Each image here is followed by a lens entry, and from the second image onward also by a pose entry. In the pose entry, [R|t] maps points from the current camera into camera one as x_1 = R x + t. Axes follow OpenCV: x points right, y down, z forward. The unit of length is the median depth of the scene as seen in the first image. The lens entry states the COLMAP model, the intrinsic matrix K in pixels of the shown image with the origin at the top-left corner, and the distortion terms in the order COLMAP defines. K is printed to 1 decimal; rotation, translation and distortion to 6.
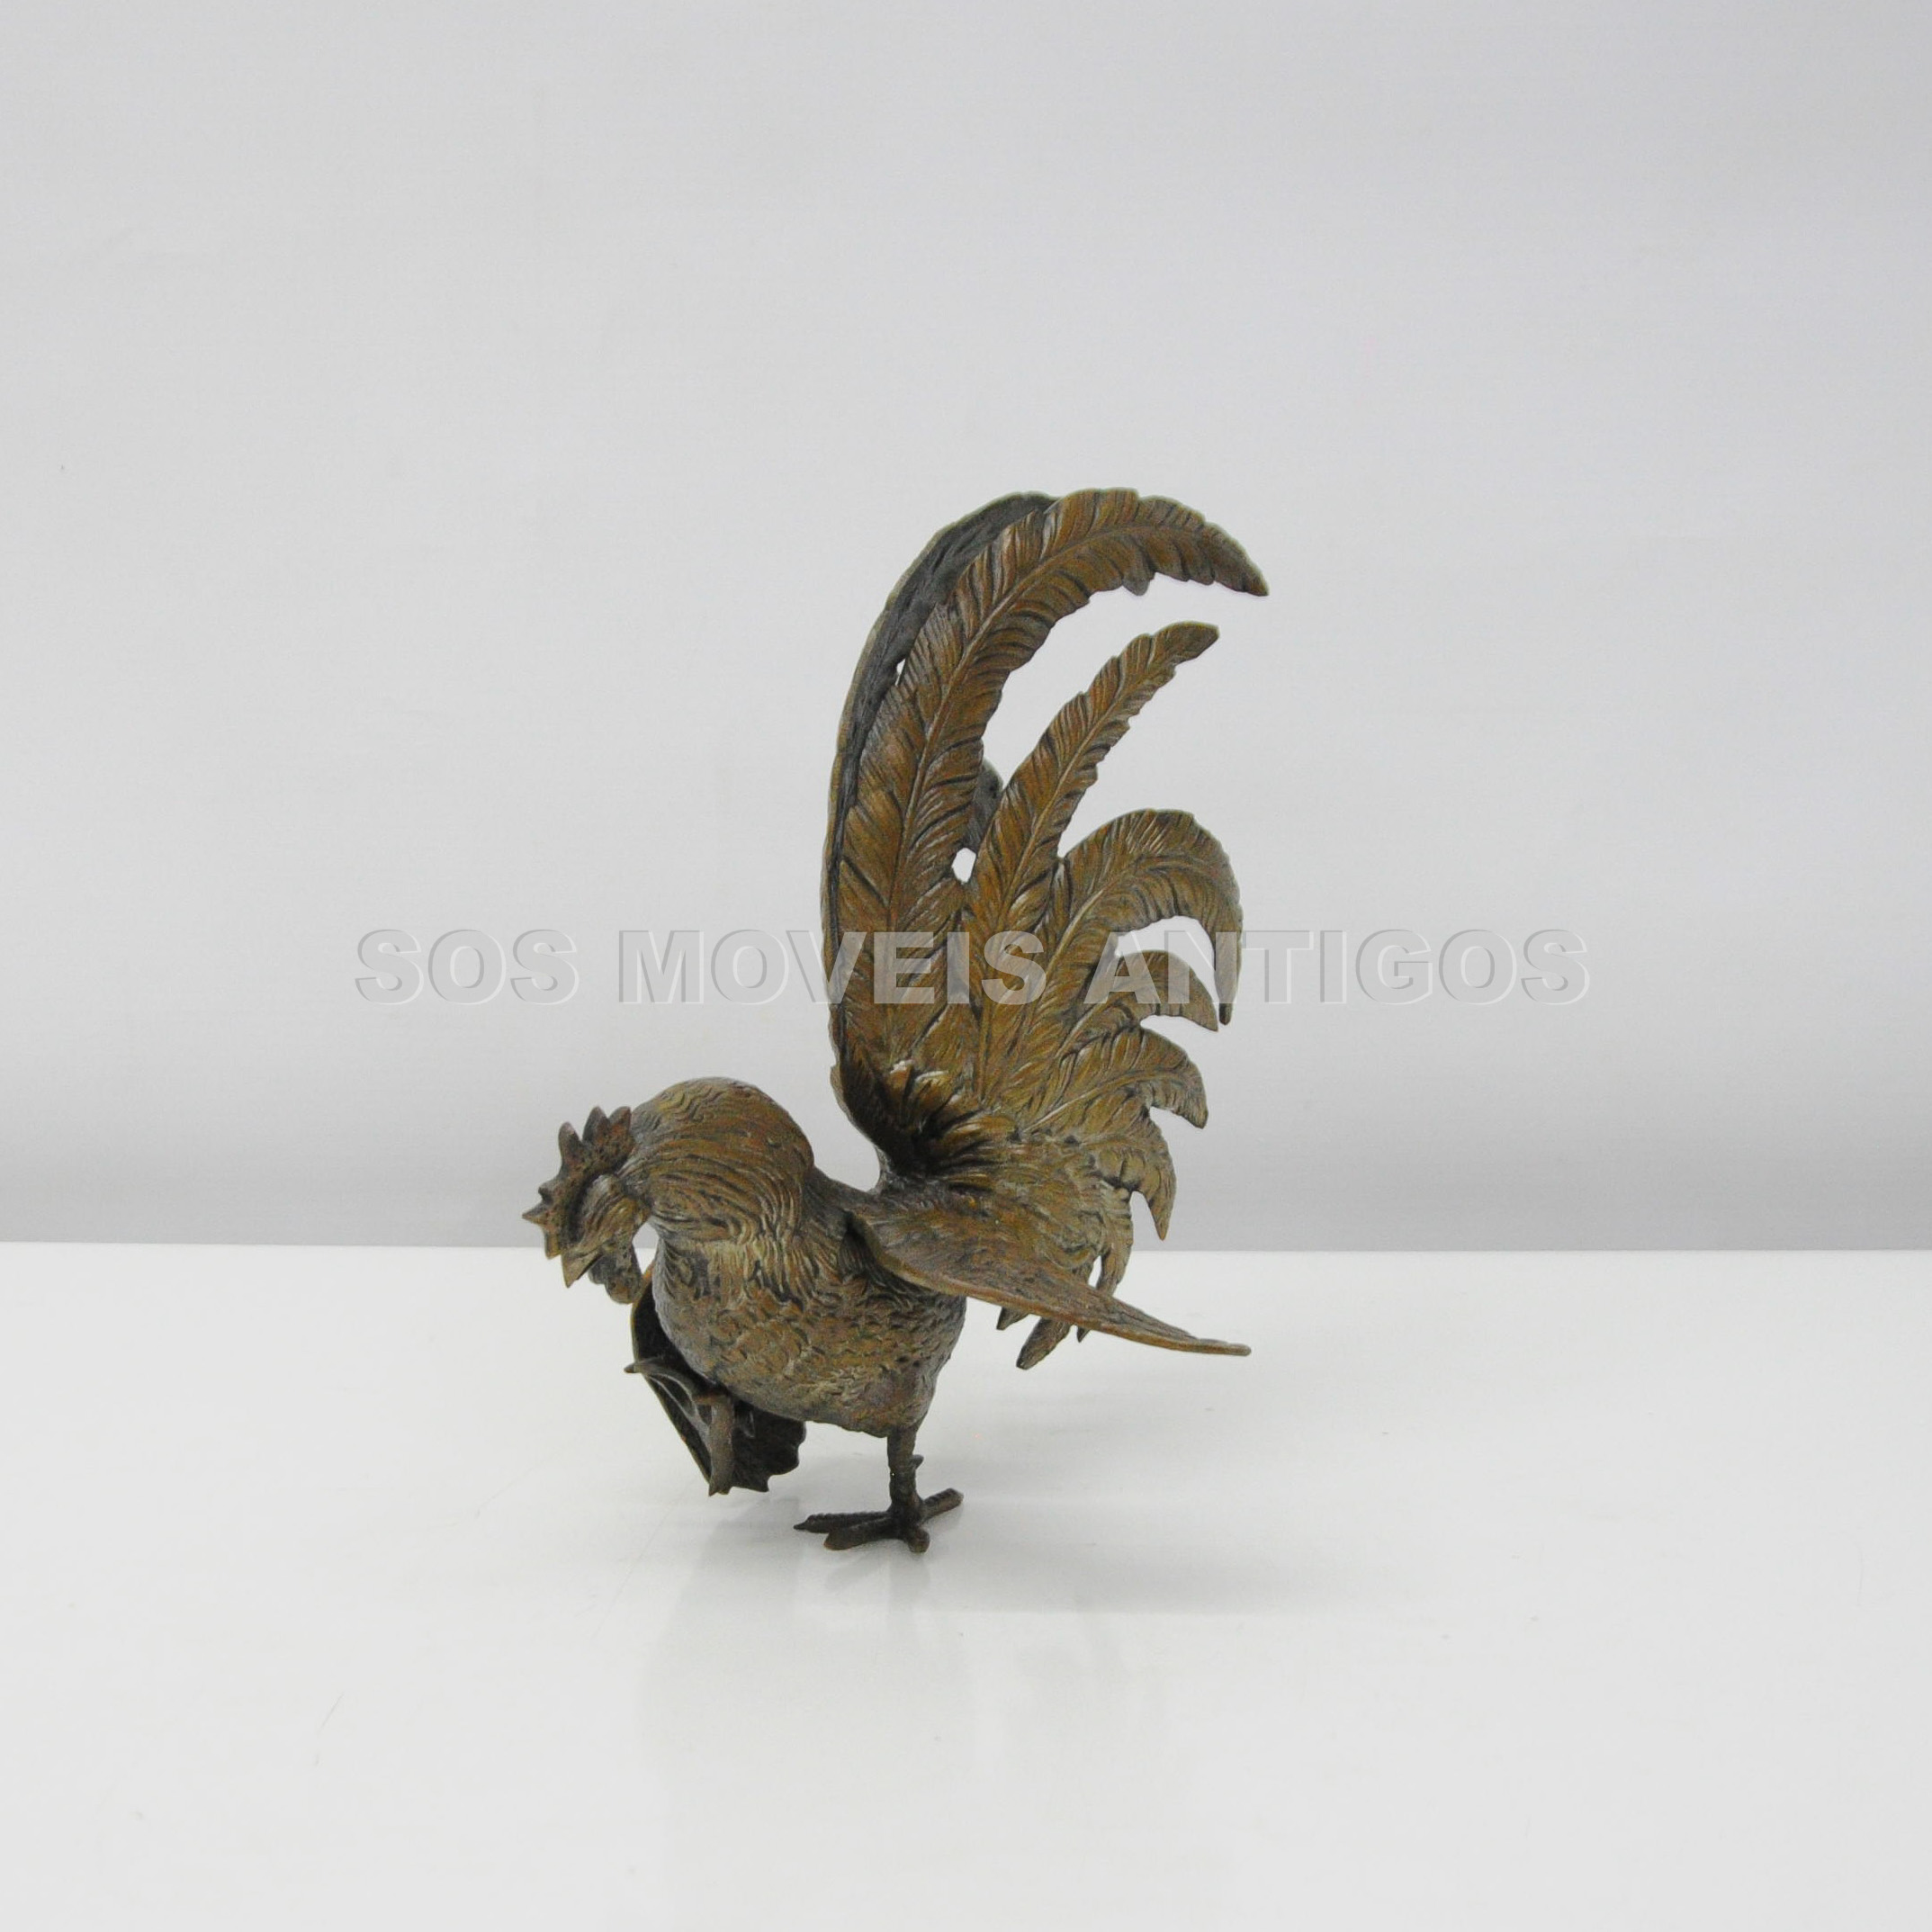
lens RADIAL K [[4210.3, 0, 966.0], [0, 4210.3, 966.0], [0, 0, 1]] dist [-0.044015, -0.030193]
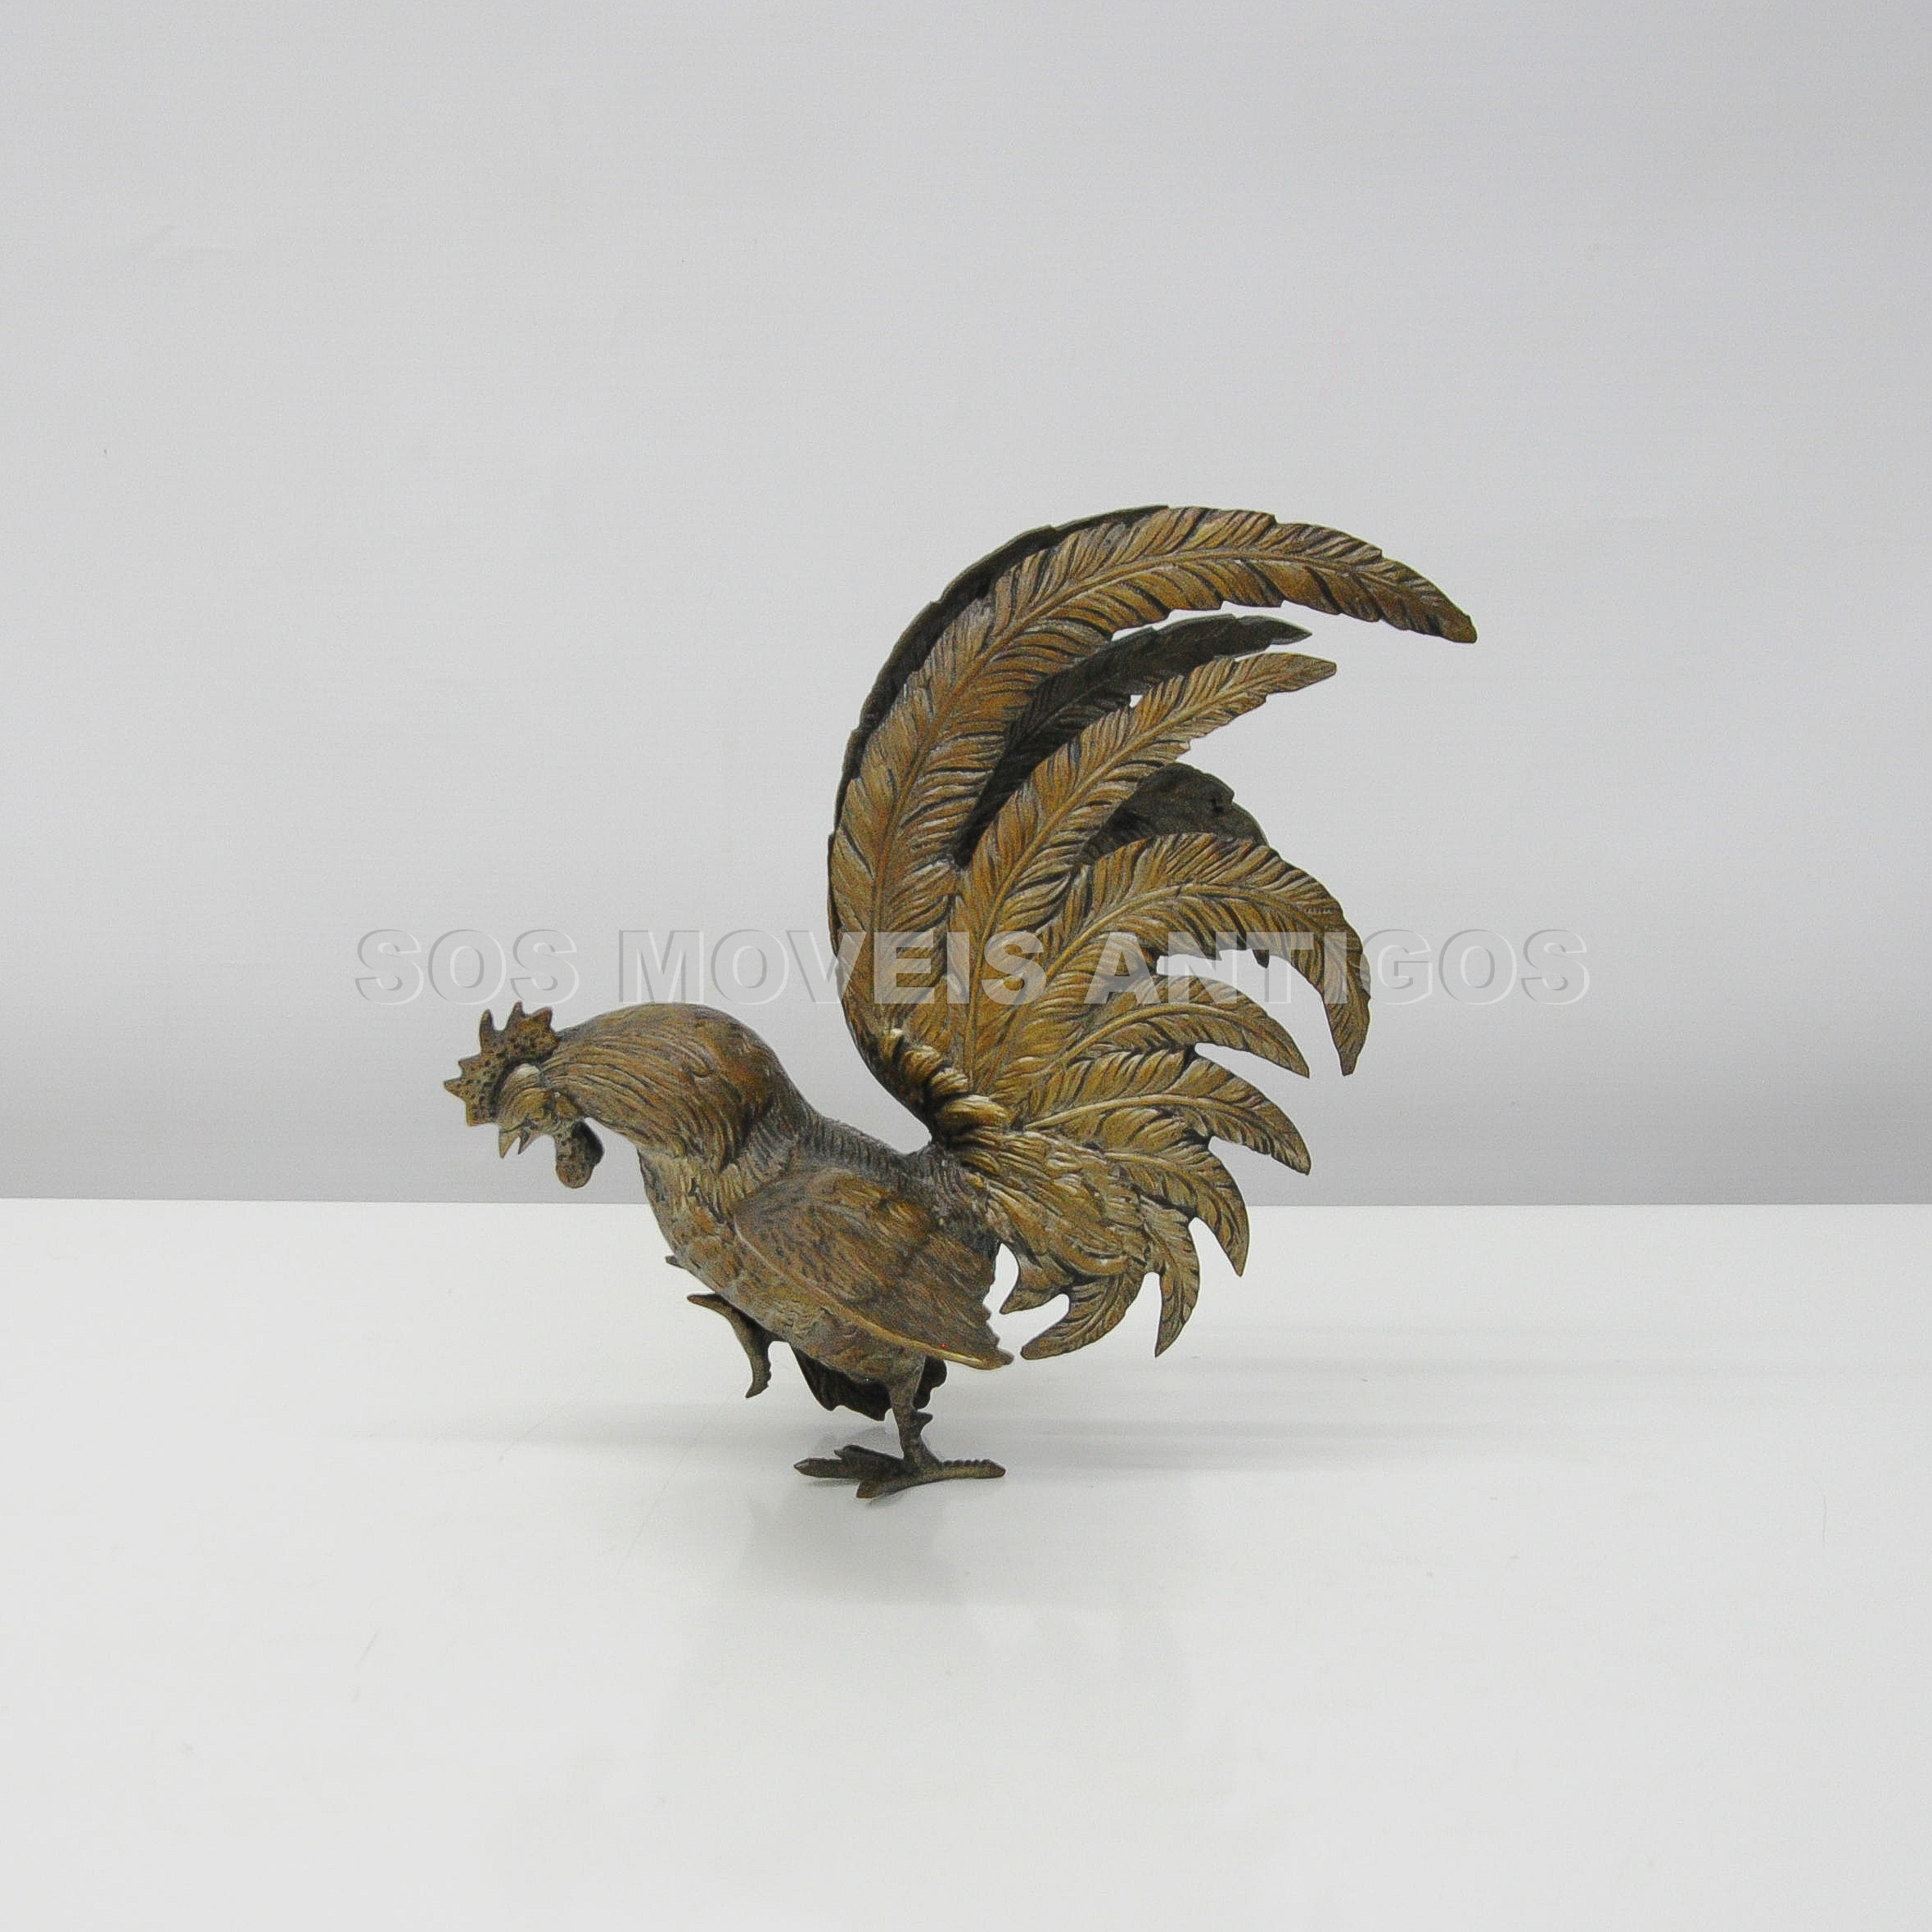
lens RADIAL K [[4210.3, 0, 966.0], [0, 4210.3, 966.0], [0, 0, 1]] dist [-0.044015, -0.030193]
pose [[0.710976, 0.175538, -0.680955, 0.710299], [-0.167325, 0.982761, 0.078636, -0.078393], [0.683020, 0.058032, 0.728091, 0.254992]]
